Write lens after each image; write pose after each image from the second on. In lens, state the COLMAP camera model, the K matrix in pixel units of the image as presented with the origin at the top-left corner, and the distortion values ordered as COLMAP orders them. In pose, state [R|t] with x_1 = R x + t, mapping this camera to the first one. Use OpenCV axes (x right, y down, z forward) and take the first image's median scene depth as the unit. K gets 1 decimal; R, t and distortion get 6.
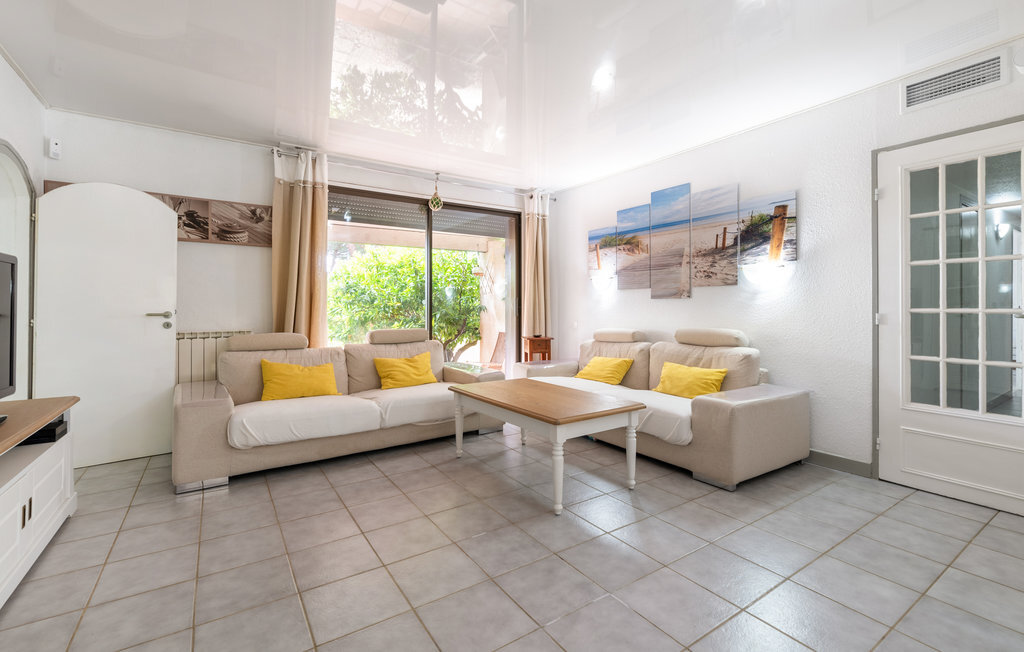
lens RADIAL K [[444.5, 0, 506.7], [0, 444.5, 306.3], [0, 0, 1]] dist [-0.002282, -0.000844]
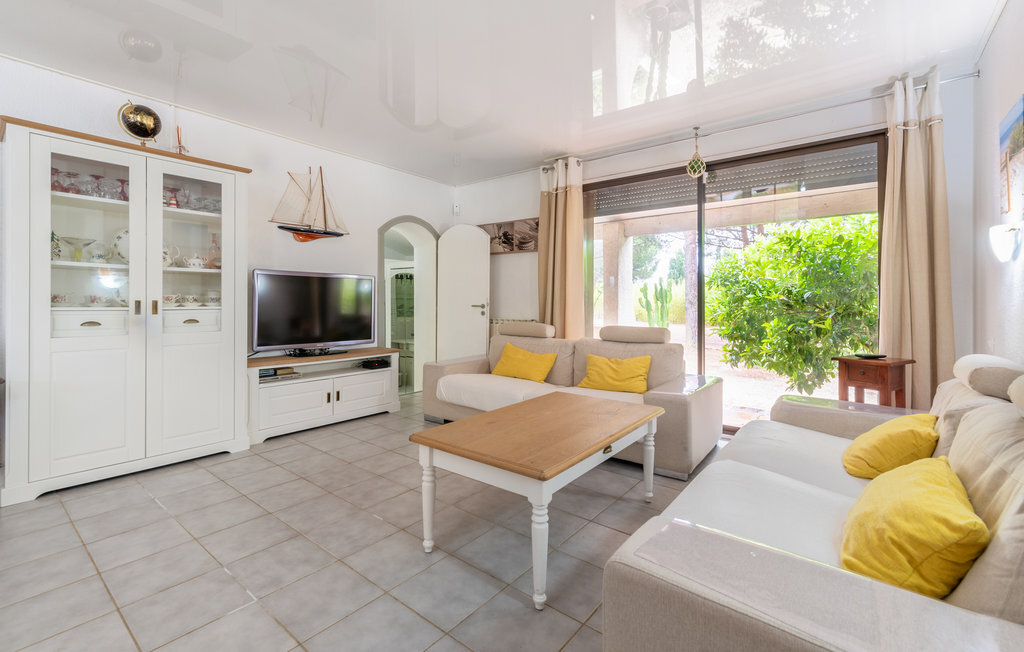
lens RADIAL K [[444.5, 0, 506.7], [0, 444.5, 306.3], [0, 0, 1]] dist [-0.002282, -0.000844]
pose [[0.305233, 0.014304, -0.952170, 0.602456], [0.000627, 0.999884, 0.015222, -0.002763], [0.952277, -0.005243, 0.305189, 0.565768]]
